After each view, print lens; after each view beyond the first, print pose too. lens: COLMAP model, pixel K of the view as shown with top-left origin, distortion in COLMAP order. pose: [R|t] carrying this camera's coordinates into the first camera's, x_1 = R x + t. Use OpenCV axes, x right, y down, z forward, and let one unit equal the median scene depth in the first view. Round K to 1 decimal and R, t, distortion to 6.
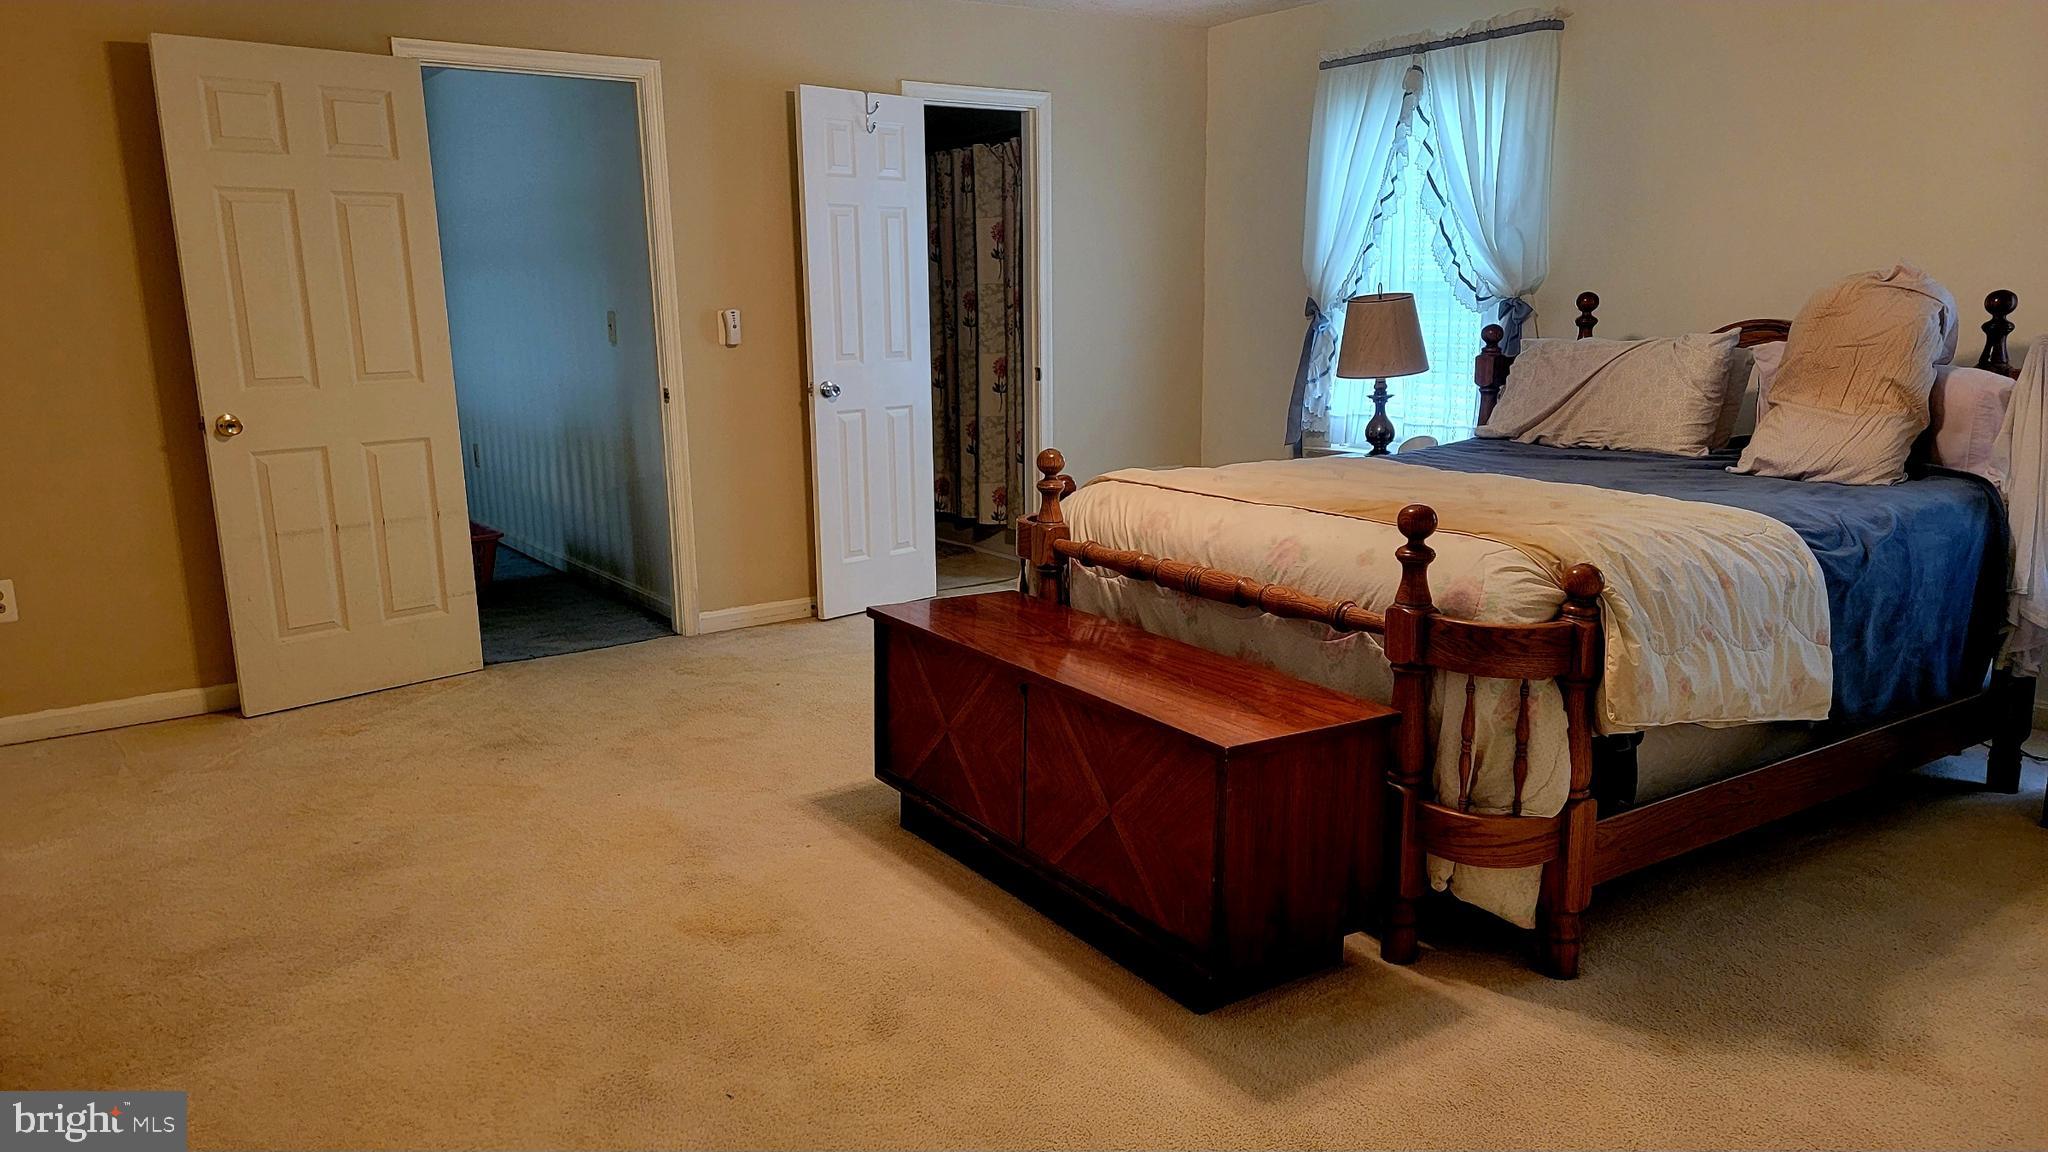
lens RADIAL K [[1424.5, 0, 1033.1], [0, 1424.5, 568.1], [0, 0, 1]] dist [0.094642, -0.078617]
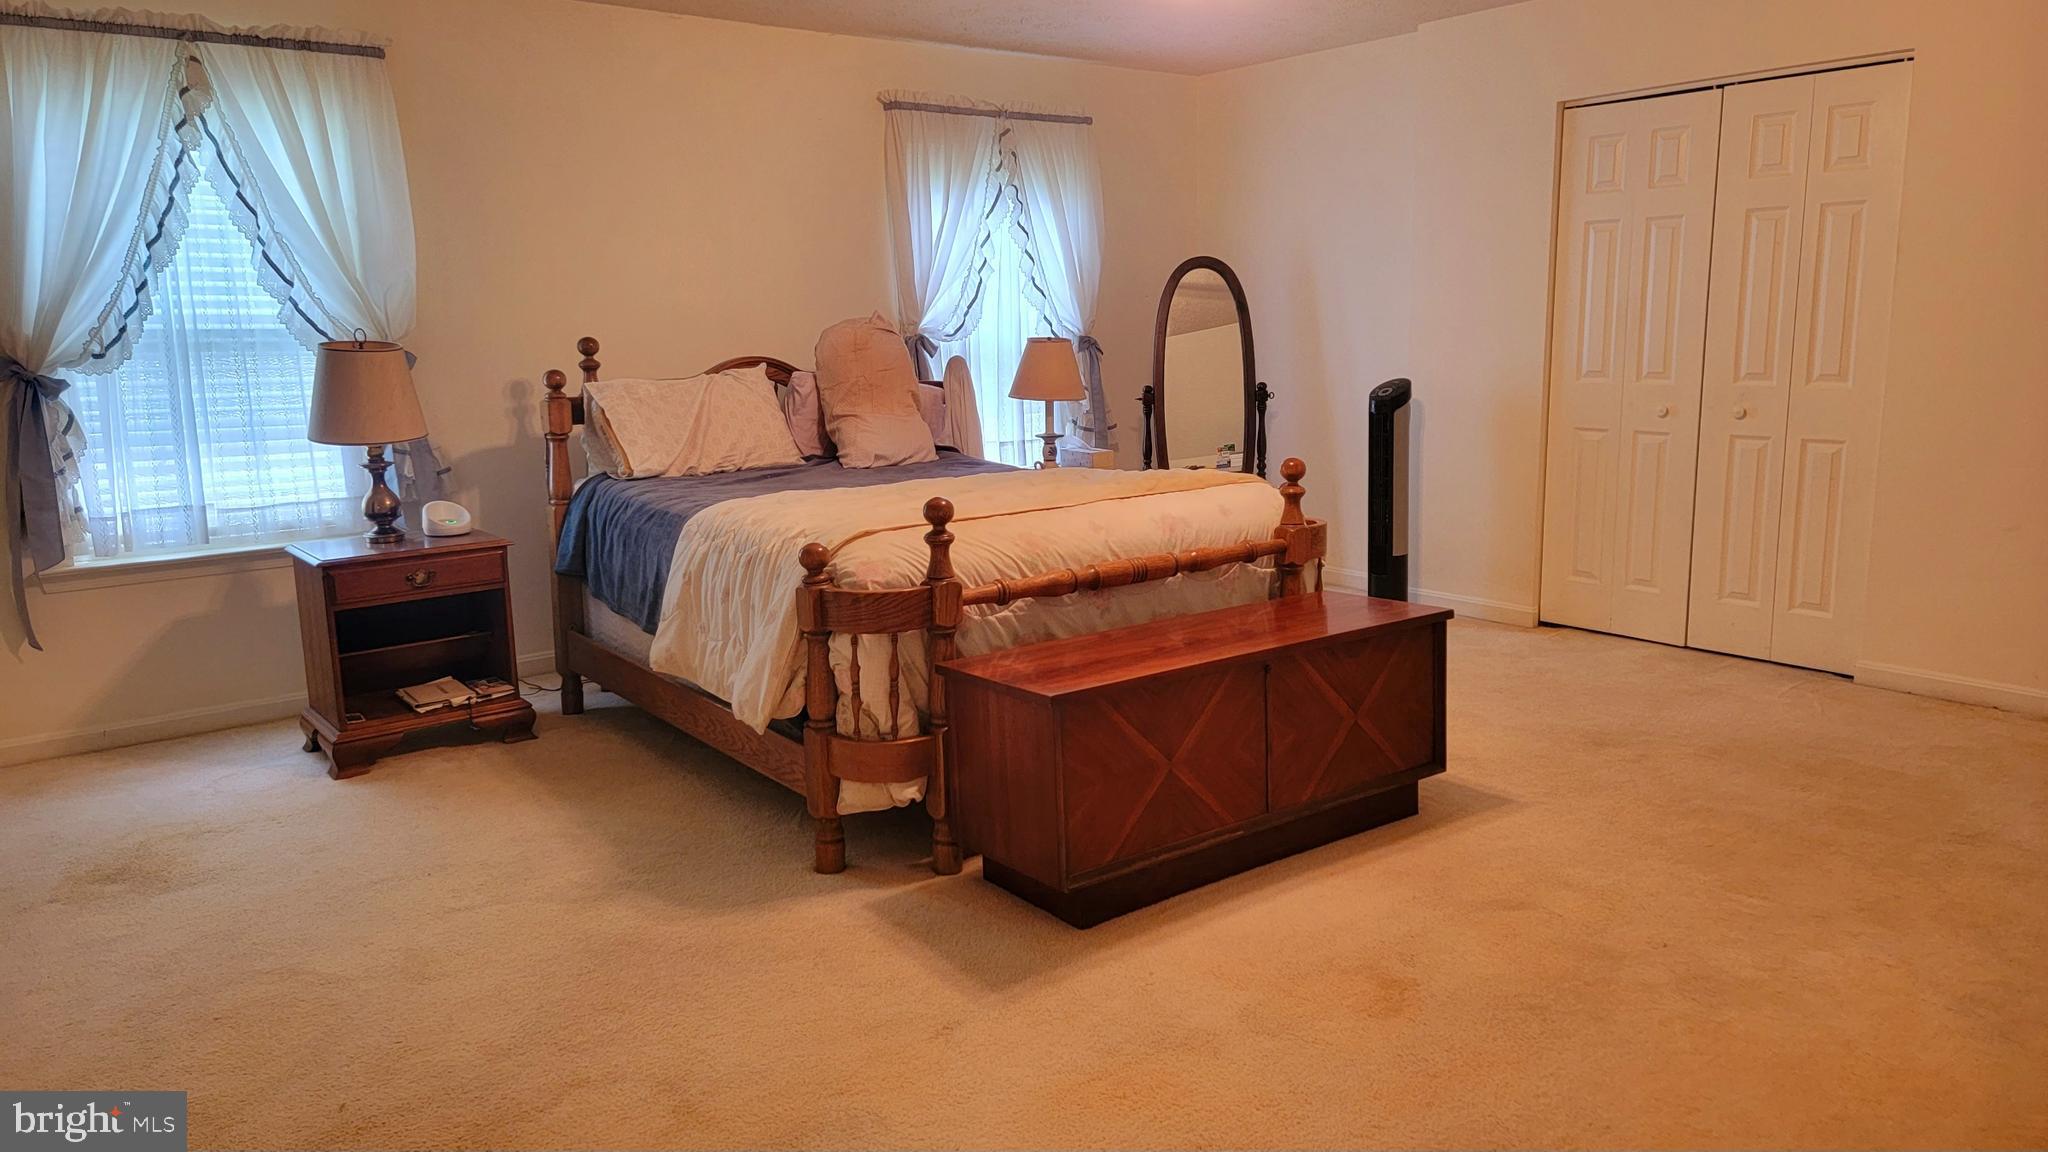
lens RADIAL K [[1428.1, 0, 1028.8], [0, 1428.1, 547.4], [0, 0, 1]] dist [0.098811, -0.085069]
pose [[-0.062038, -0.147177, 0.987163, -0.900375], [0.213582, 0.964198, 0.157176, -0.184335], [-0.974953, 0.220591, -0.028383, 0.986936]]
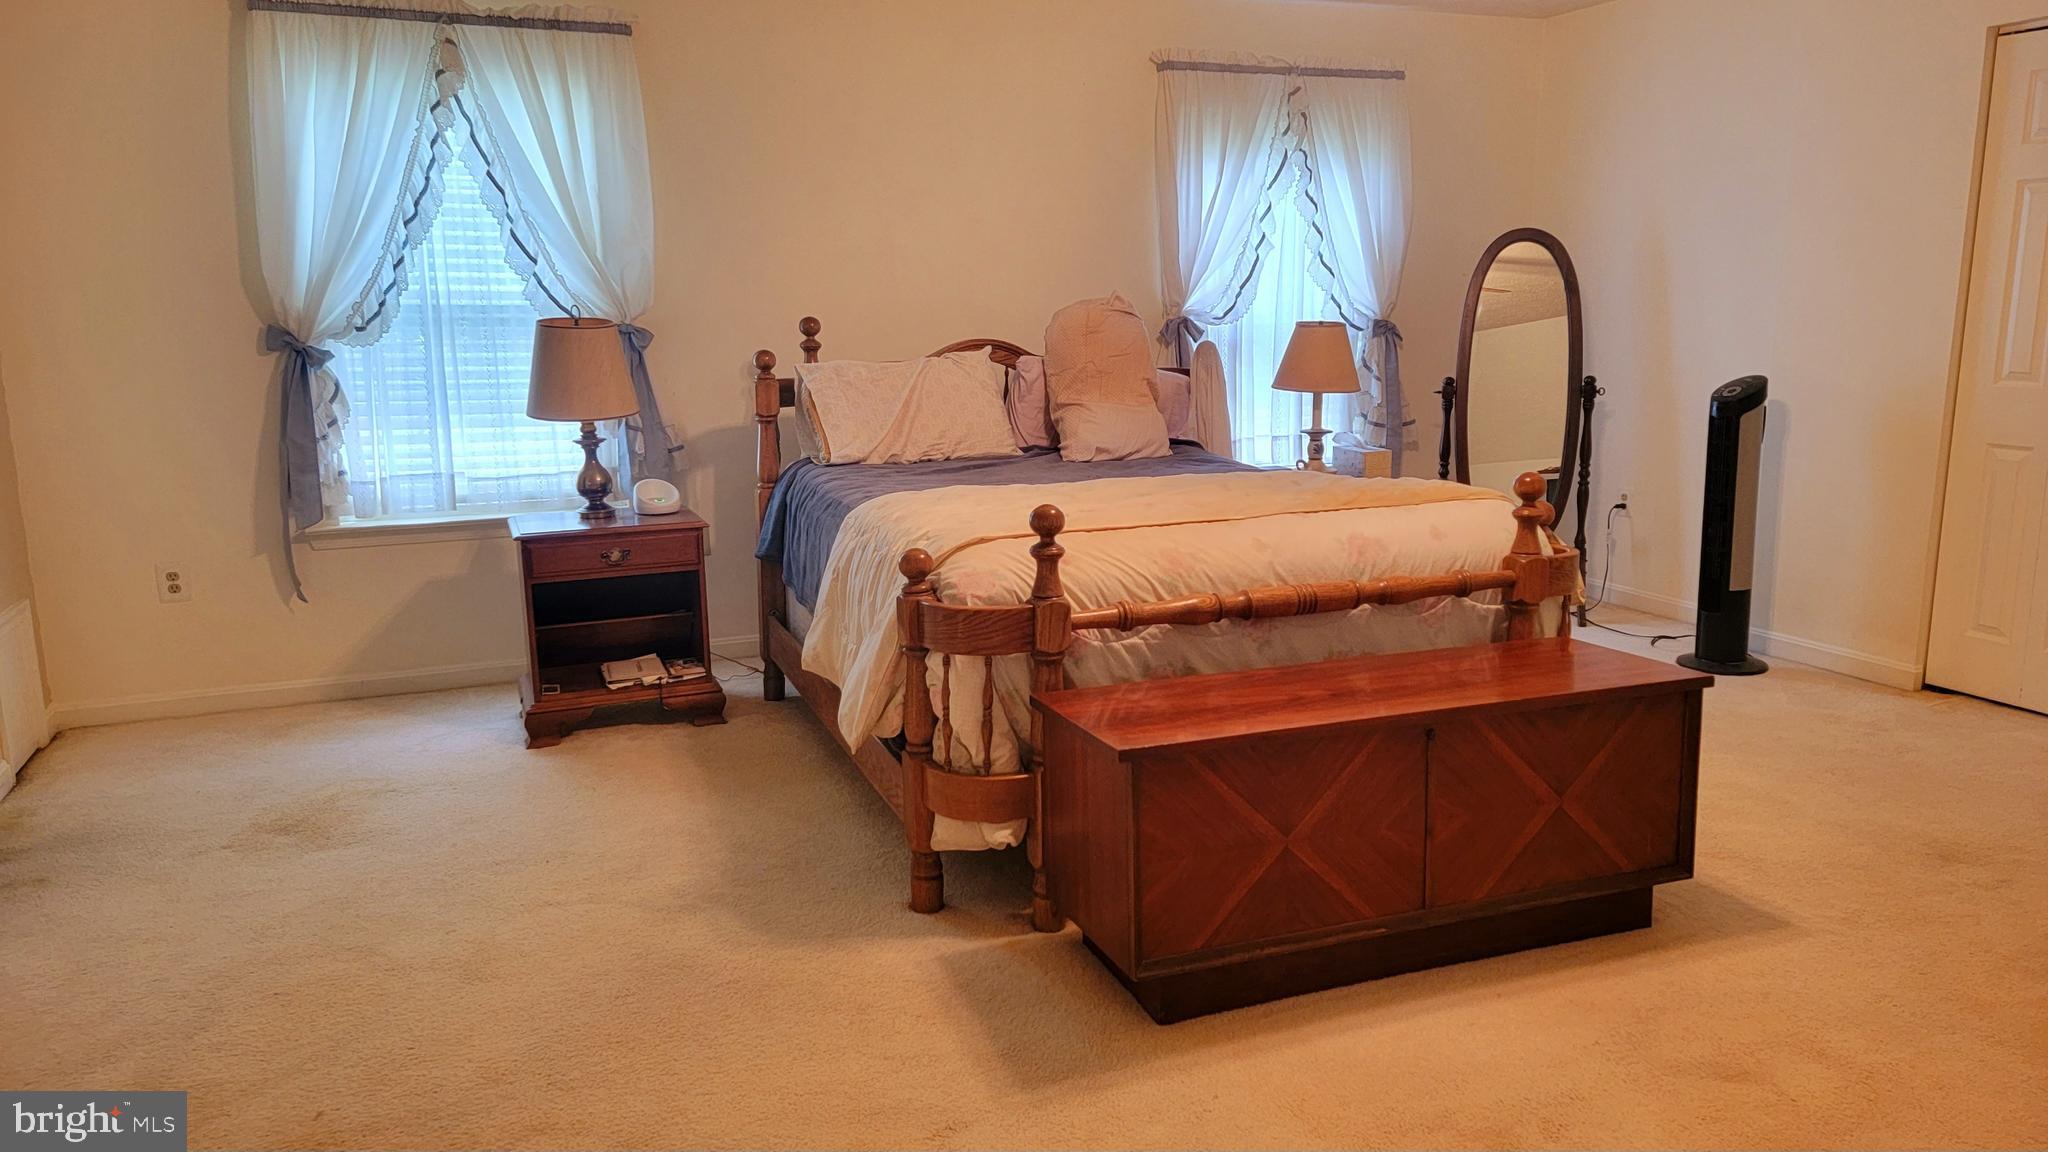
lens RADIAL K [[1424.5, 0, 1033.1], [0, 1424.5, 568.1], [0, 0, 1]] dist [0.094642, -0.078617]
pose [[0.216293, -0.169446, 0.961512, -0.762900], [0.197343, 0.972084, 0.126917, -0.152120], [-0.956176, 0.162296, 0.243694, 0.829021]]
